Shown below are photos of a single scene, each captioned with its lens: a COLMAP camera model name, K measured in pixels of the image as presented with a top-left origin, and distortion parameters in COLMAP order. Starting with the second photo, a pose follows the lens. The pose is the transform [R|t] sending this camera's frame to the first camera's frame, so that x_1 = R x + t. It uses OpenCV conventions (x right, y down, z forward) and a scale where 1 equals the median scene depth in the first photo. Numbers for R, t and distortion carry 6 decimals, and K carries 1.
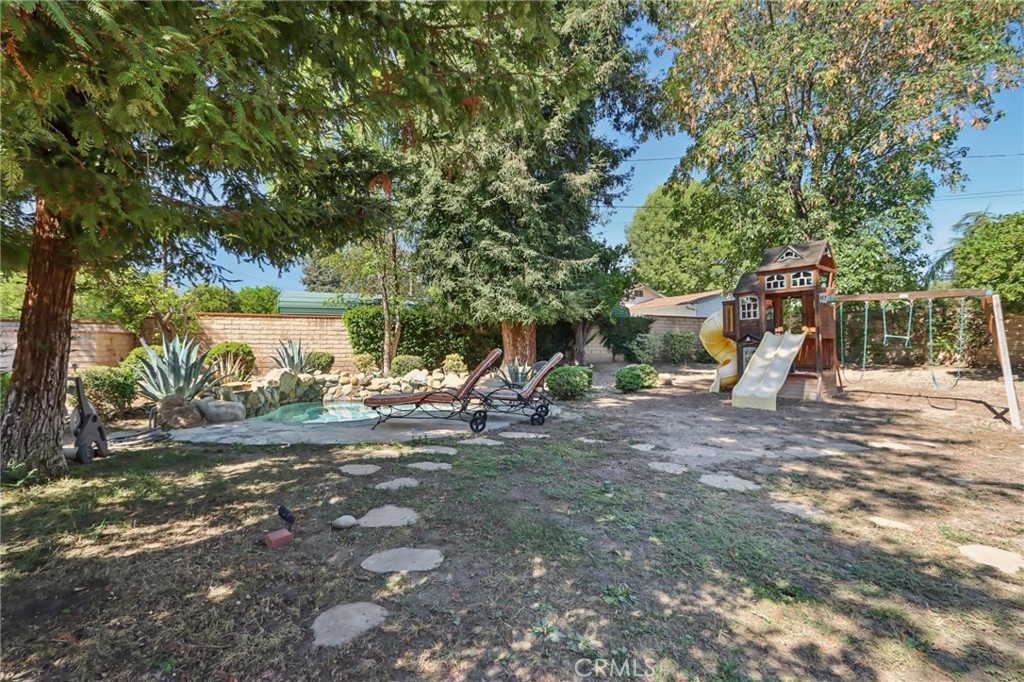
lens RADIAL K [[478.3, 0, 509.5], [0, 478.3, 344.4], [0, 0, 1]] dist [-0.006495, -0.000335]
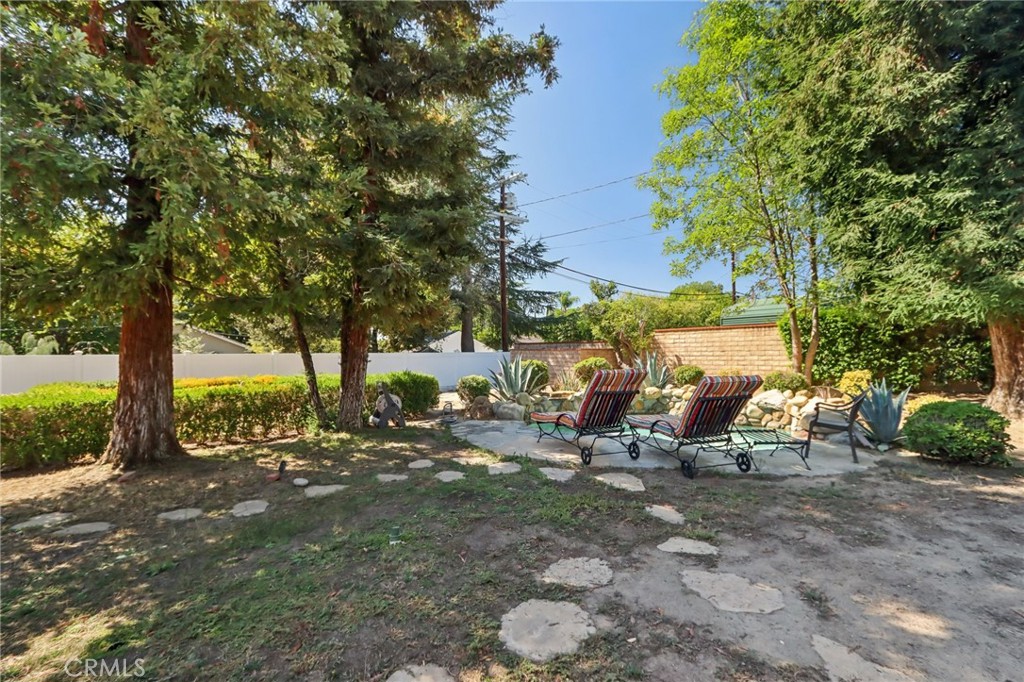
lens RADIAL K [[478.3, 0, 509.8], [0, 478.3, 343.4], [0, 0, 1]] dist [-0.006495, -0.000335]
pose [[0.355216, -0.029810, -0.934309, 0.381002], [0.014422, 0.999547, -0.026408, -0.008840], [0.934673, -0.004094, 0.355485, 0.303221]]
